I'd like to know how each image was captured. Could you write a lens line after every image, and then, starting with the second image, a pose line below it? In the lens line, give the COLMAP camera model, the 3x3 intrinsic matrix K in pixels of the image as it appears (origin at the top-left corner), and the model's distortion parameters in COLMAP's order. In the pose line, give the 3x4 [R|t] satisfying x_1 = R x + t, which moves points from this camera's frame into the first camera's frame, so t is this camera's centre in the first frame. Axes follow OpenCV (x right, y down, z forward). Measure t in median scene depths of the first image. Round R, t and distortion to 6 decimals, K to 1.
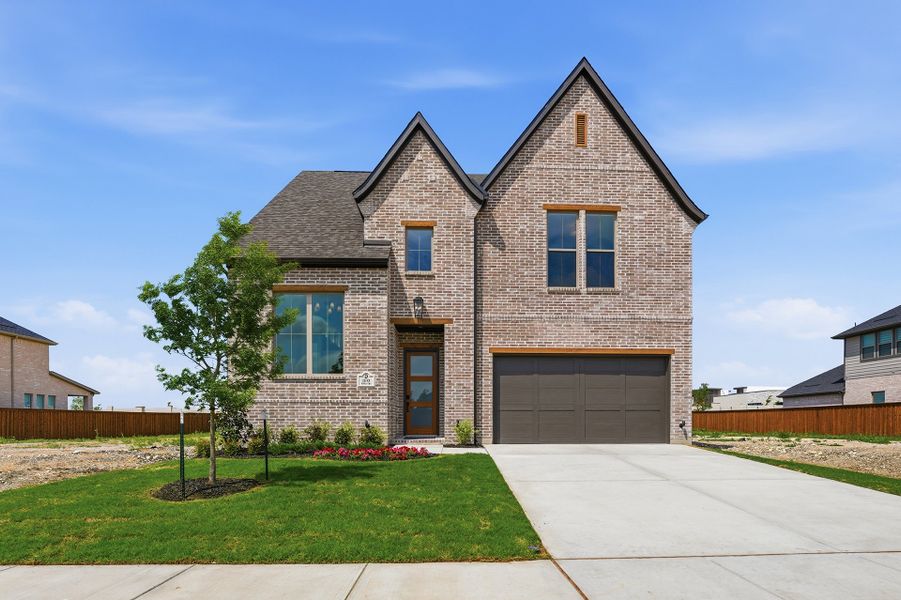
lens RADIAL K [[479.0, 0, 462.4], [0, 479.0, 432.9], [0, 0, 1]] dist [-0.033548, 0.000060]
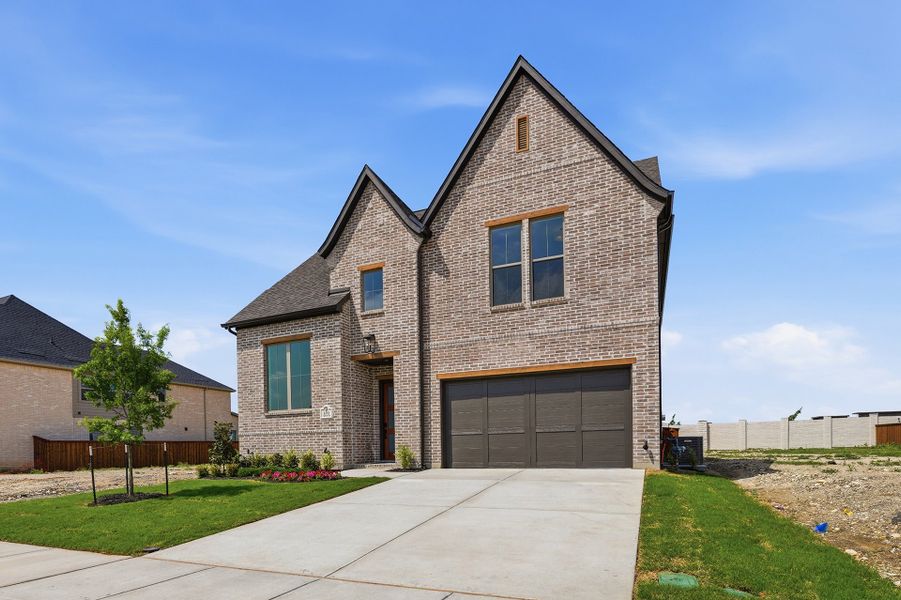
lens RADIAL K [[481.4, 0, 432.3], [0, 481.4, 461.7], [0, 0, 1]] dist [-0.033572, -0.001023]
pose [[0.895852, -0.003386, -0.444339, 0.507821], [0.009696, 0.999882, 0.011928, -0.003319], [0.444246, -0.014994, 0.895779, 0.068181]]
